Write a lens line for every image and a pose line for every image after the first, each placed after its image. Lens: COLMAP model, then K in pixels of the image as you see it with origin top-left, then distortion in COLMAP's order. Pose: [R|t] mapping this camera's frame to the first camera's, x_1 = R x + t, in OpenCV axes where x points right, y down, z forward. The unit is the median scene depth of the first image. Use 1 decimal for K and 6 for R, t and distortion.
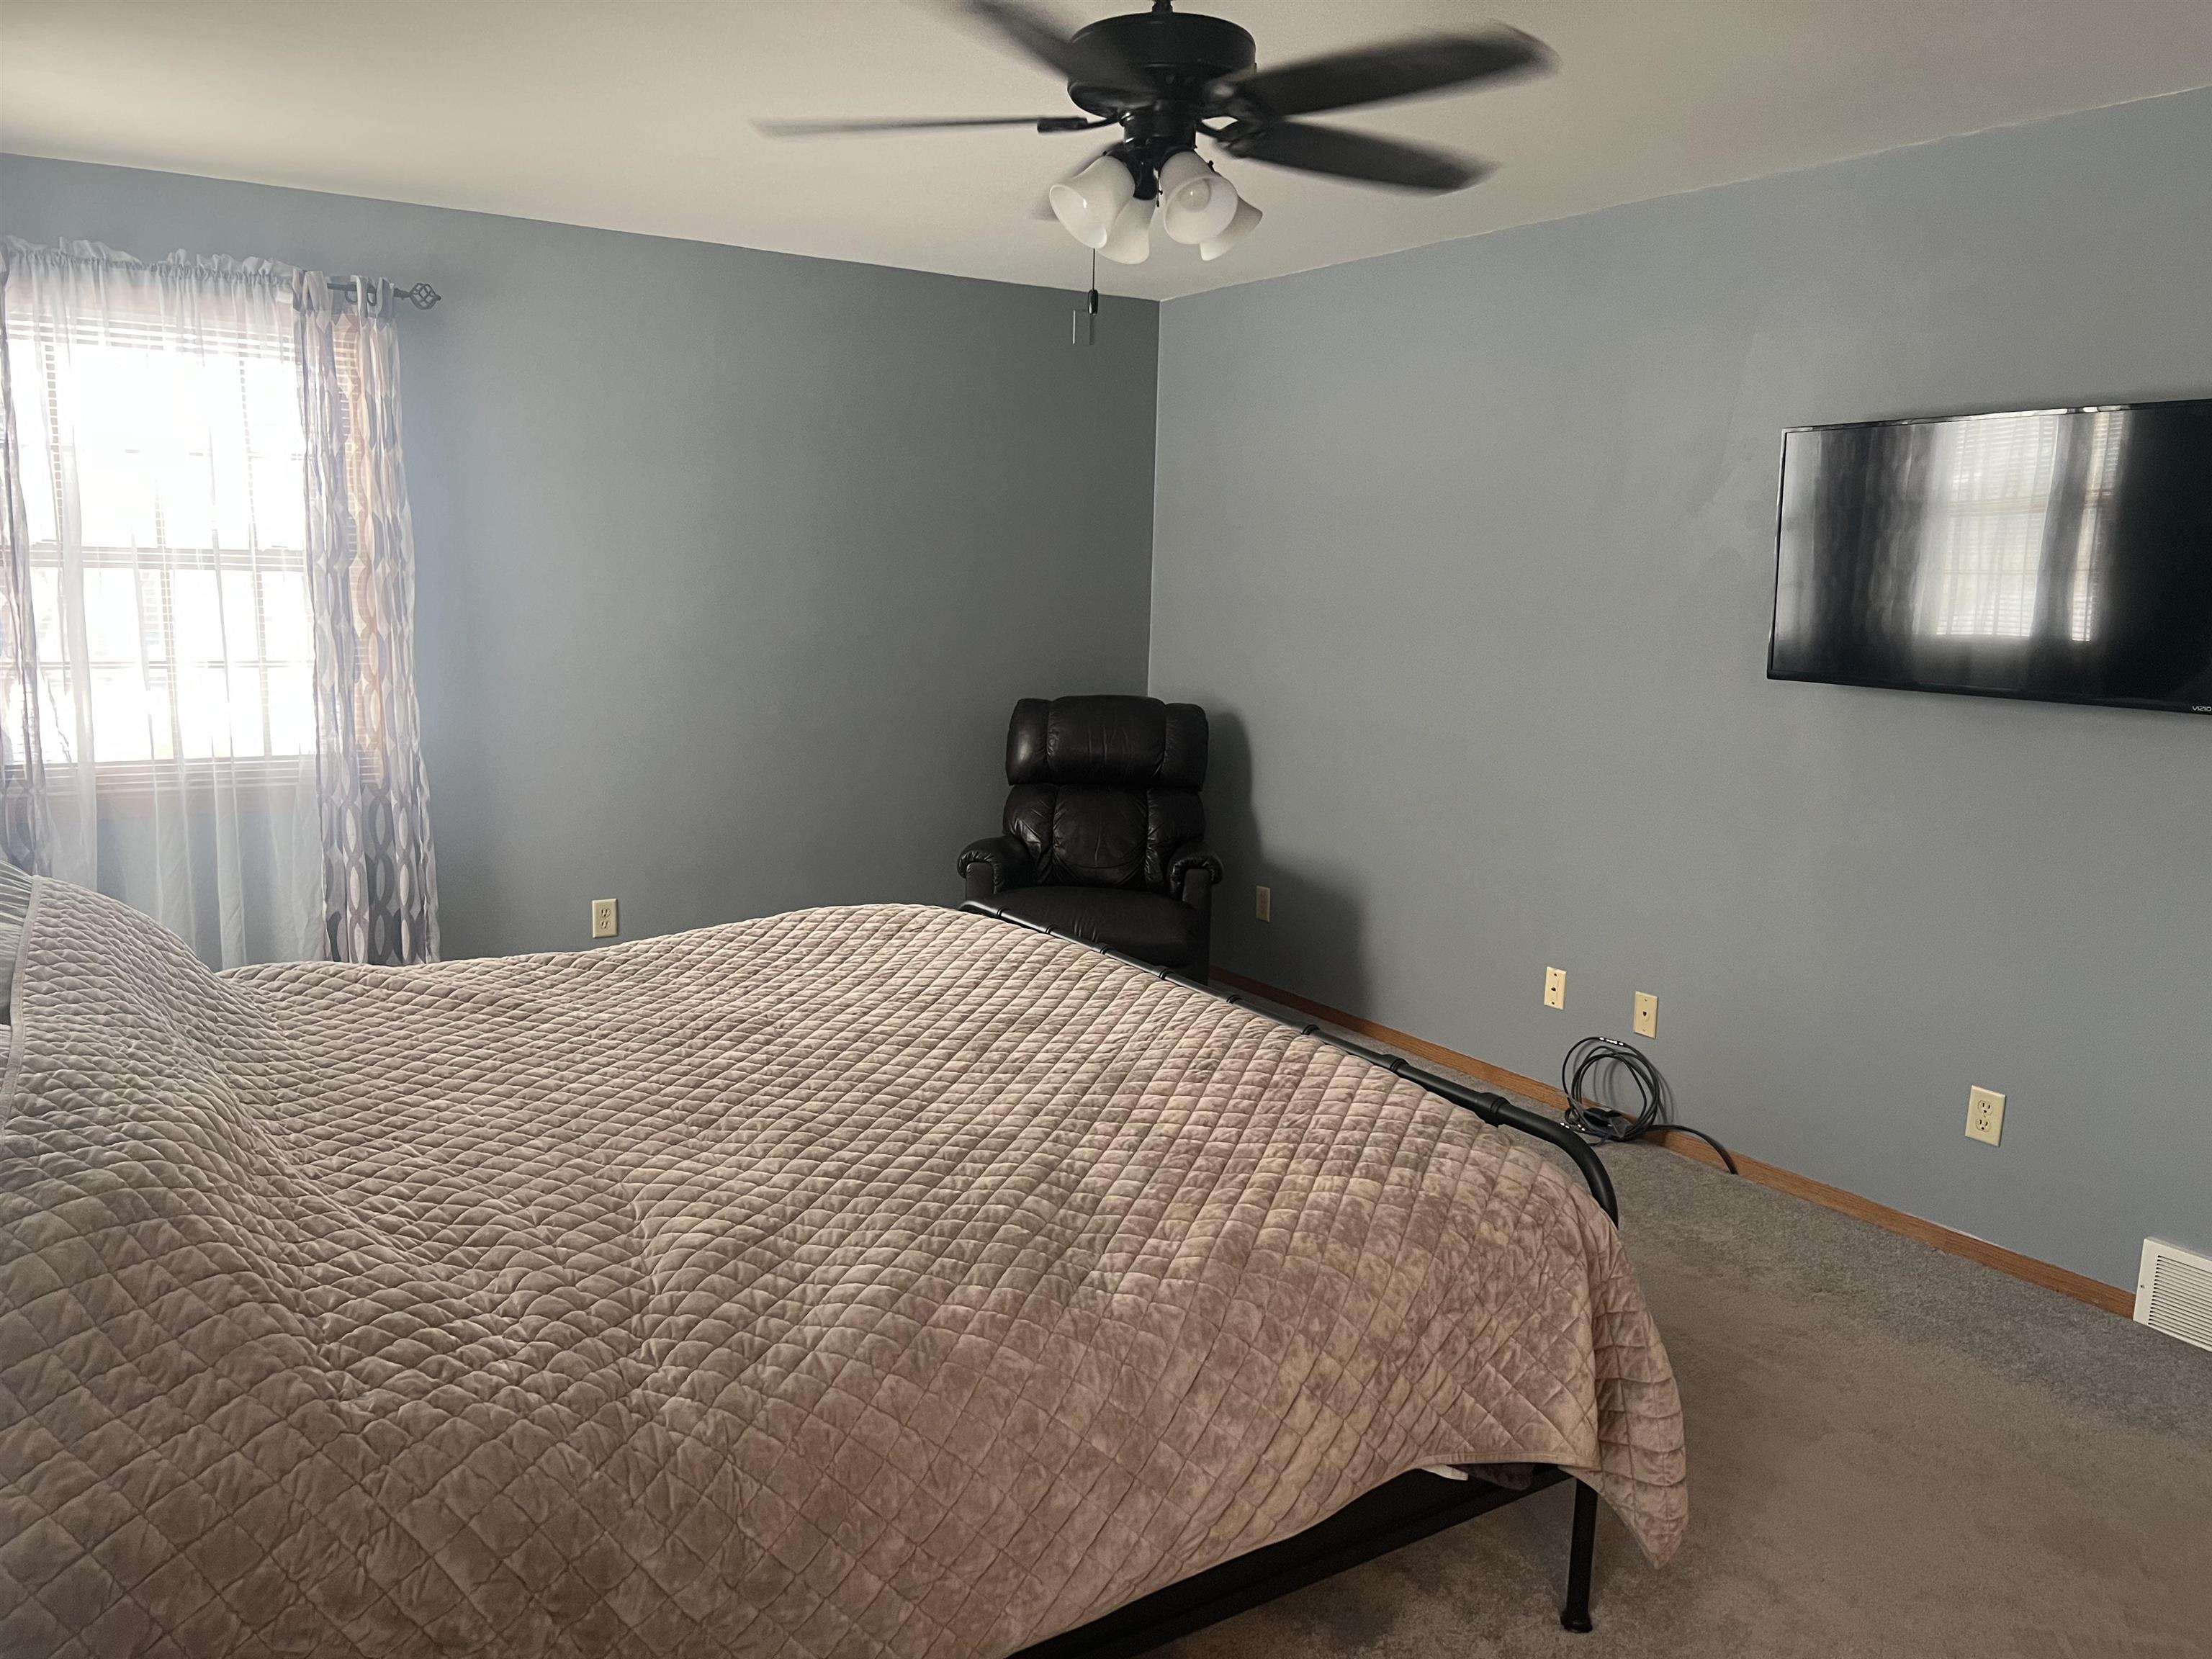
lens RADIAL K [[1669.9, 0, 1109.0], [0, 1669.9, 821.7], [0, 0, 1]] dist [0.042031, 0.000508]
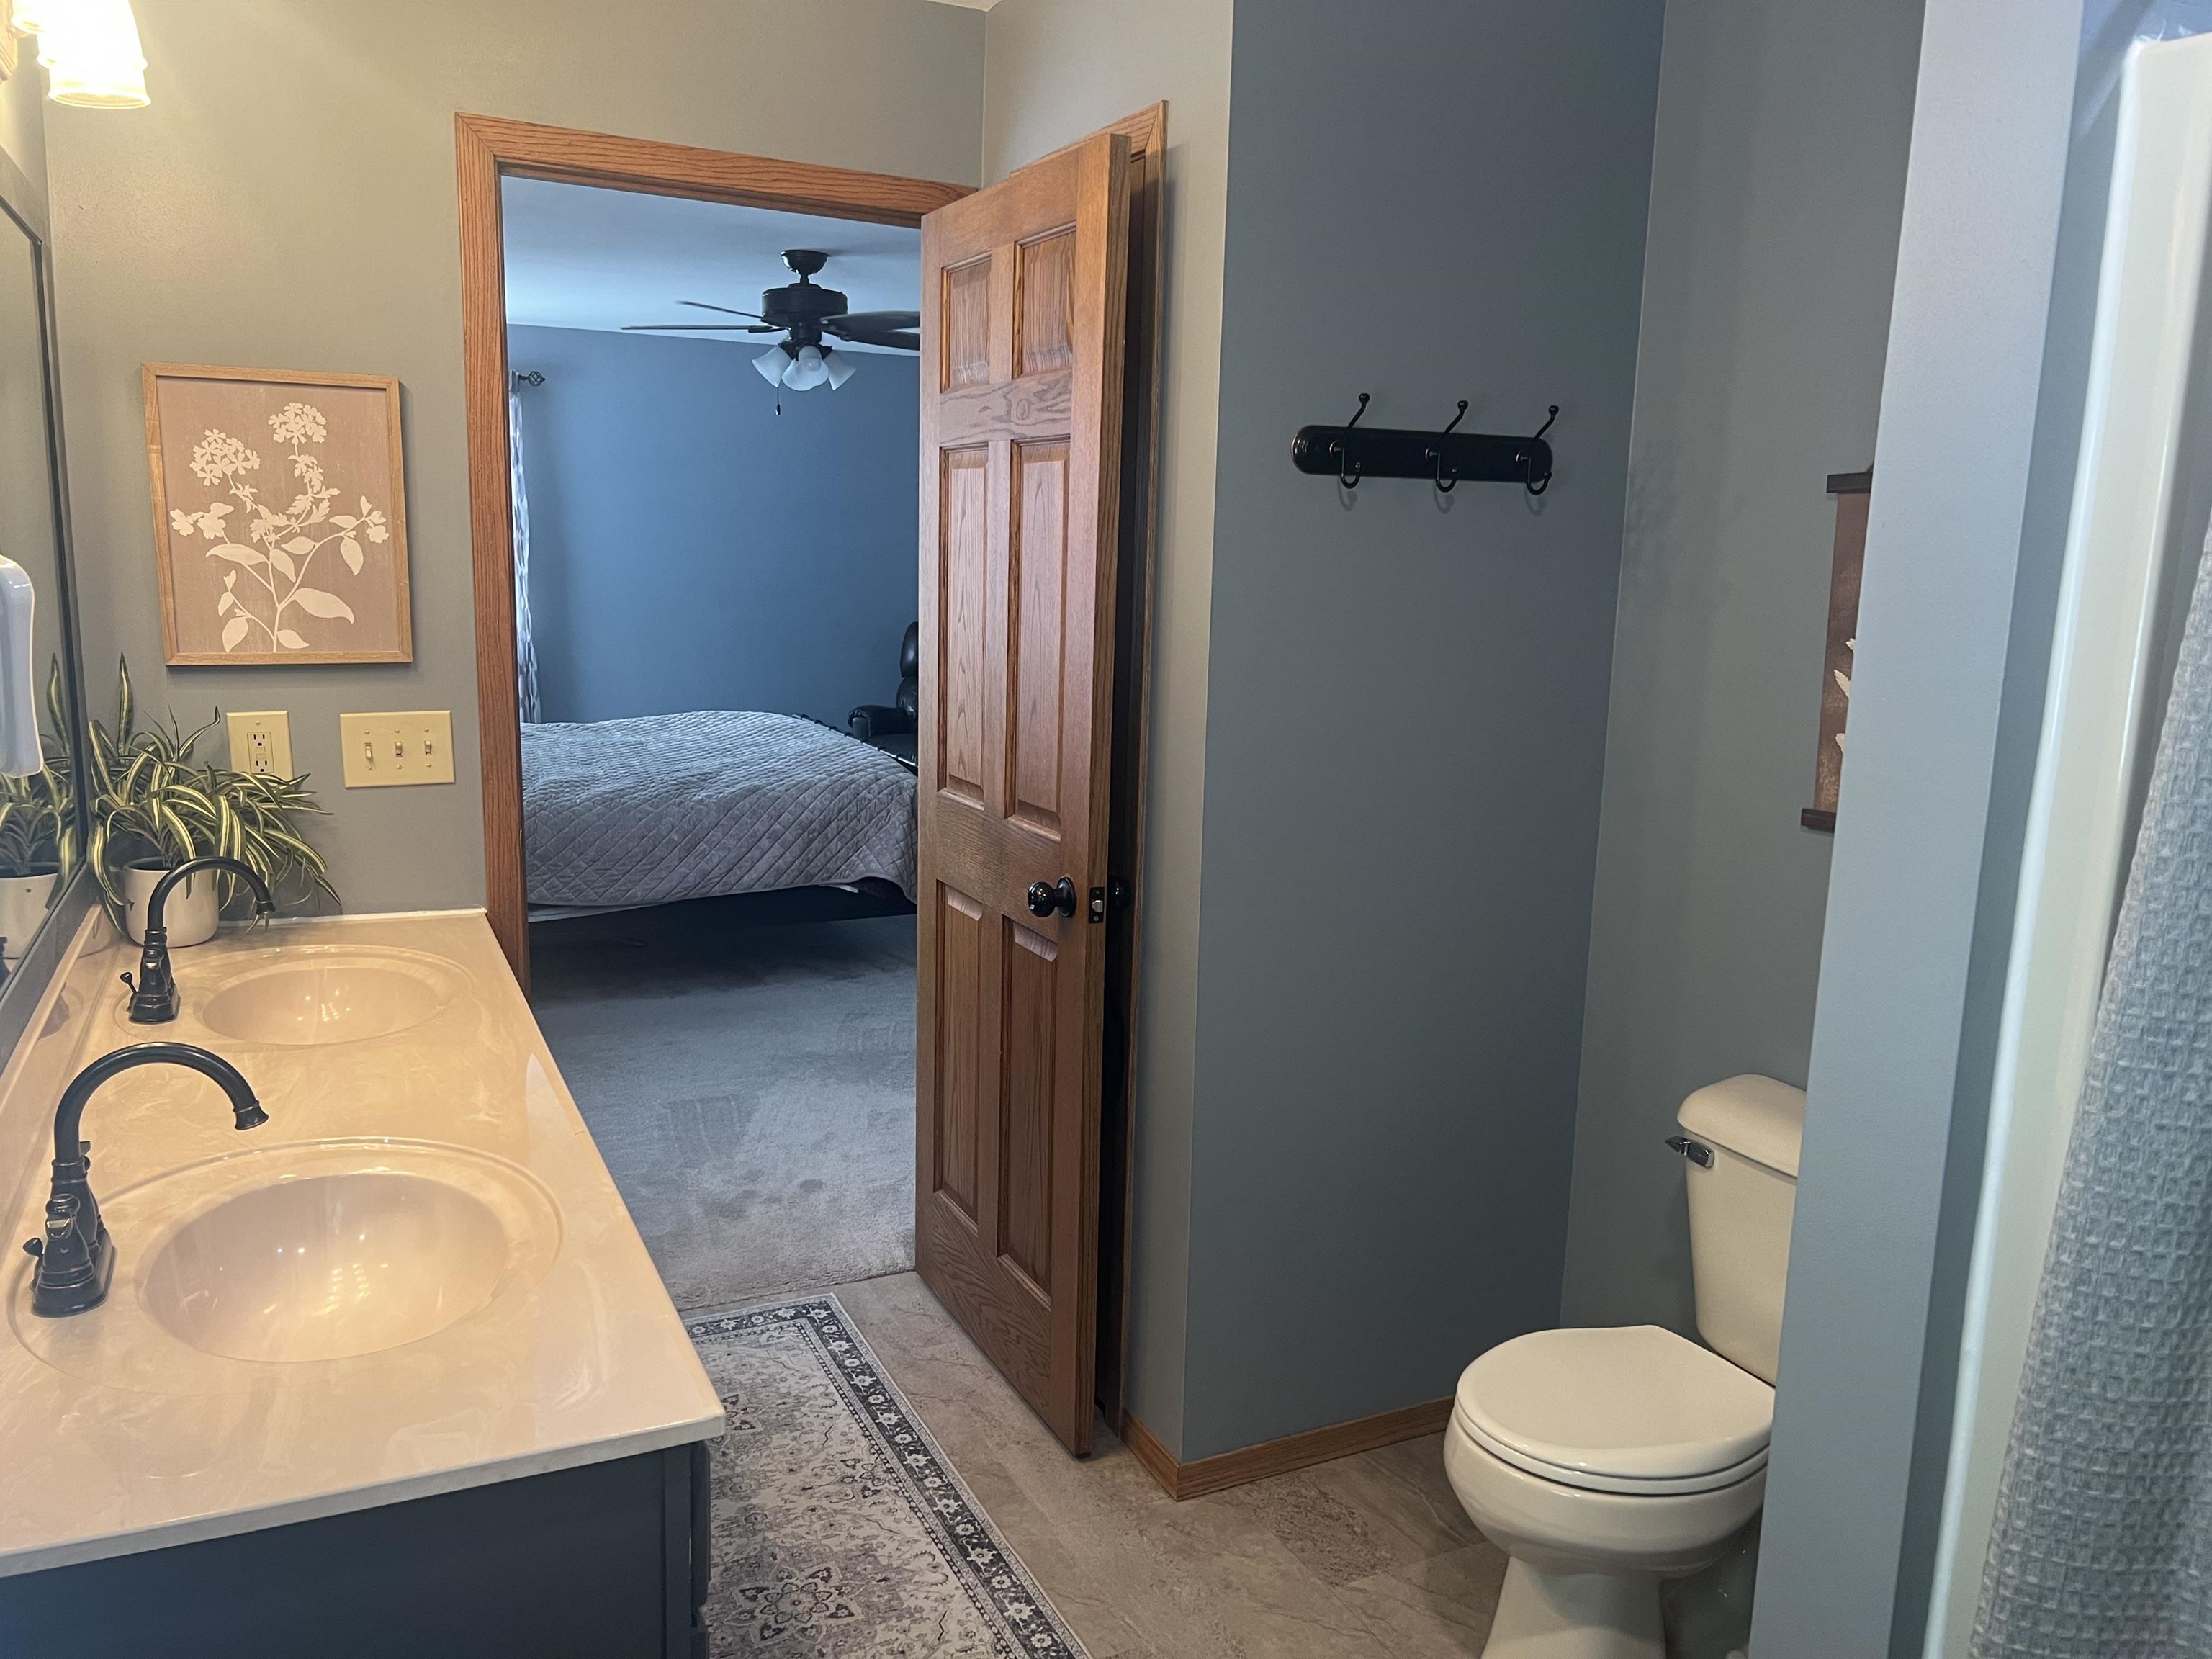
lens RADIAL K [[1669.9, 0, 1103.7], [0, 1669.9, 836.4], [0, 0, 1]] dist [0.042031, 0.000508]
pose [[0.991493, 0.023361, -0.128048, 0.718146], [-0.020829, 0.999561, 0.021074, 0.196404], [0.128484, -0.018227, 0.991544, -1.148345]]
